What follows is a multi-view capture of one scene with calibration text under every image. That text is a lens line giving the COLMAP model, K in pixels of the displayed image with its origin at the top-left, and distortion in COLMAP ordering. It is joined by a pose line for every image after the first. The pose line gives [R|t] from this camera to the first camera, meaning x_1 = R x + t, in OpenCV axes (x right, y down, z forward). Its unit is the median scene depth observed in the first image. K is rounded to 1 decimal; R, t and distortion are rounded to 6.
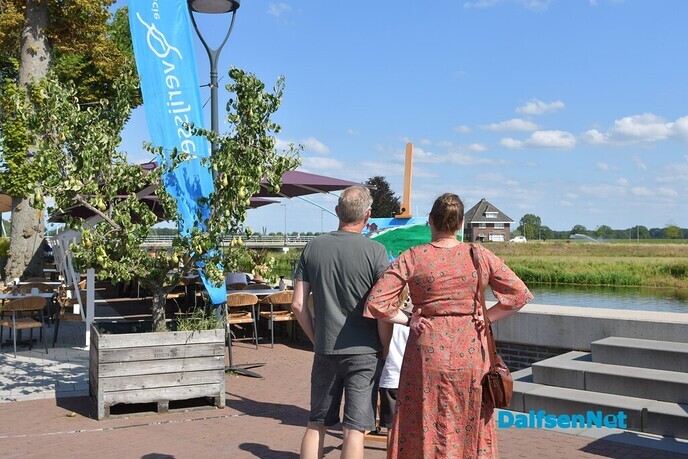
lens RADIAL K [[748.0, 0, 350.5], [0, 748.0, 231.3], [0, 0, 1]] dist [-0.033108, 0.000000]
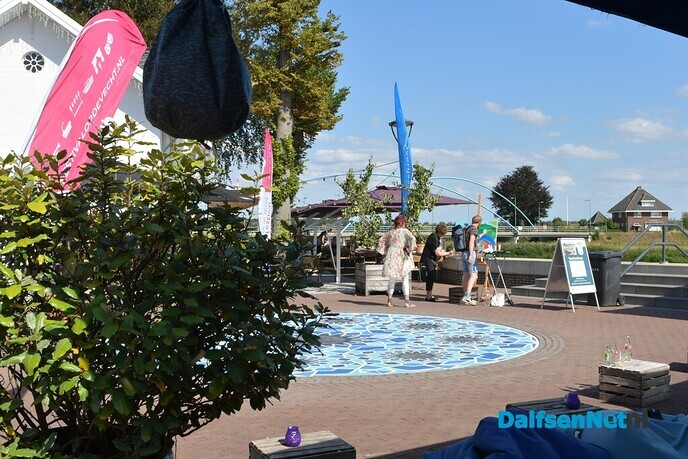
lens RADIAL K [[748.0, 0, 339.4], [0, 748.0, 229.9], [0, 0, 1]] dist [-0.033108, 0.000000]
pose [[0.977703, -0.003772, -0.209958, 0.108713], [0.006062, 0.999929, 0.010265, -0.012950], [0.209904, -0.011309, 0.977657, -1.312792]]
